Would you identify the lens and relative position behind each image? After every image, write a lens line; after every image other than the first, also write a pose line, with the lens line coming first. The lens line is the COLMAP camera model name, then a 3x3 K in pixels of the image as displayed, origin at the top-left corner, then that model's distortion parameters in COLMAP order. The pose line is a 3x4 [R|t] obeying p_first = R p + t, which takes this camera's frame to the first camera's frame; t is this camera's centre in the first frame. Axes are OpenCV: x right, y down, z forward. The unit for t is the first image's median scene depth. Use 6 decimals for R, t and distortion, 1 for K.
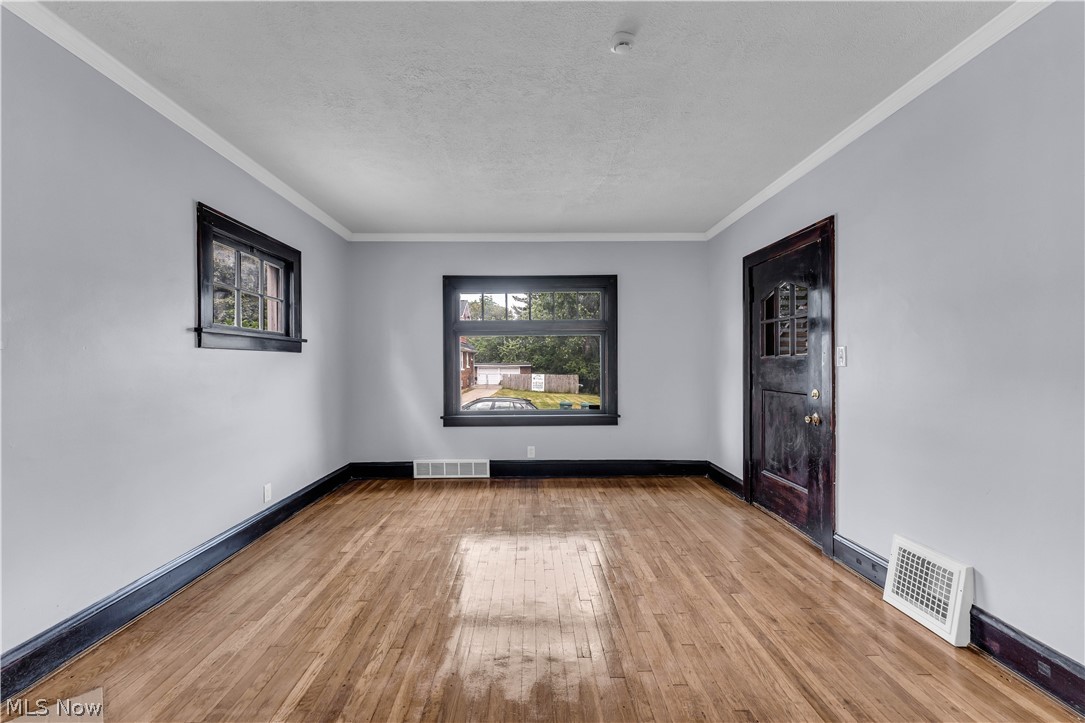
lens RADIAL K [[436.8, 0, 535.8], [0, 436.8, 368.2], [0, 0, 1]] dist [0.000041, 0.000082]
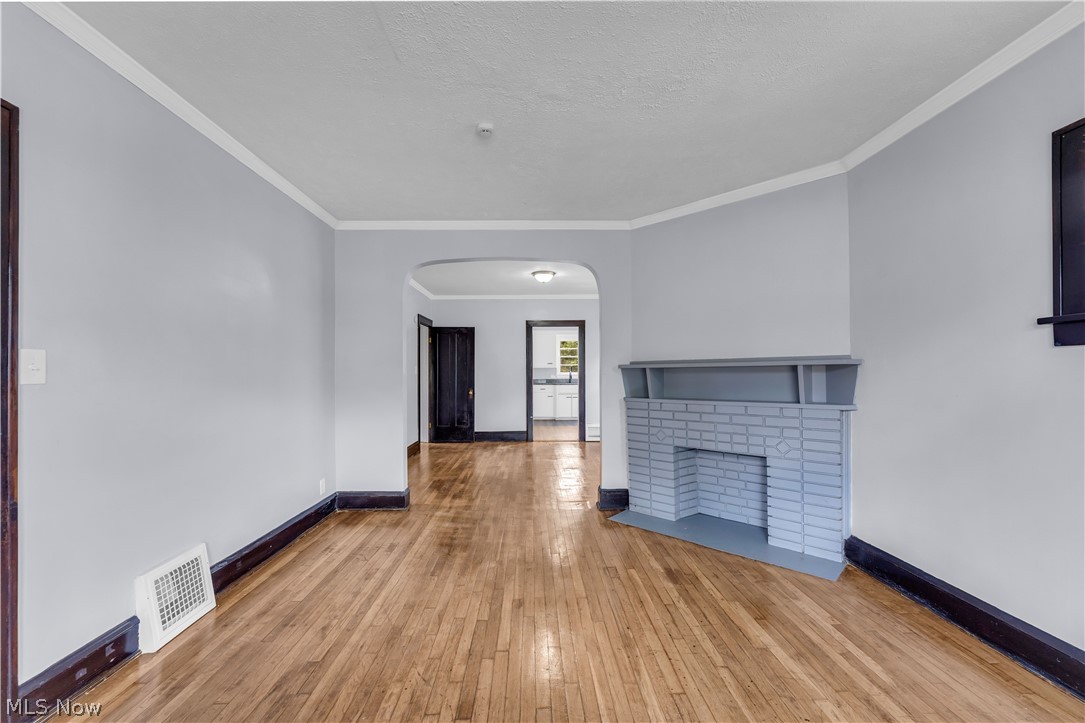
lens RADIAL K [[436.8, 0, 535.8], [0, 436.8, 368.2], [0, 0, 1]] dist [0.000041, 0.000082]
pose [[-0.999973, 0.007263, 0.001045, 0.047907], [0.007259, 0.999965, -0.004109, -0.020524], [-0.001075, -0.004101, -0.999991, 2.052924]]
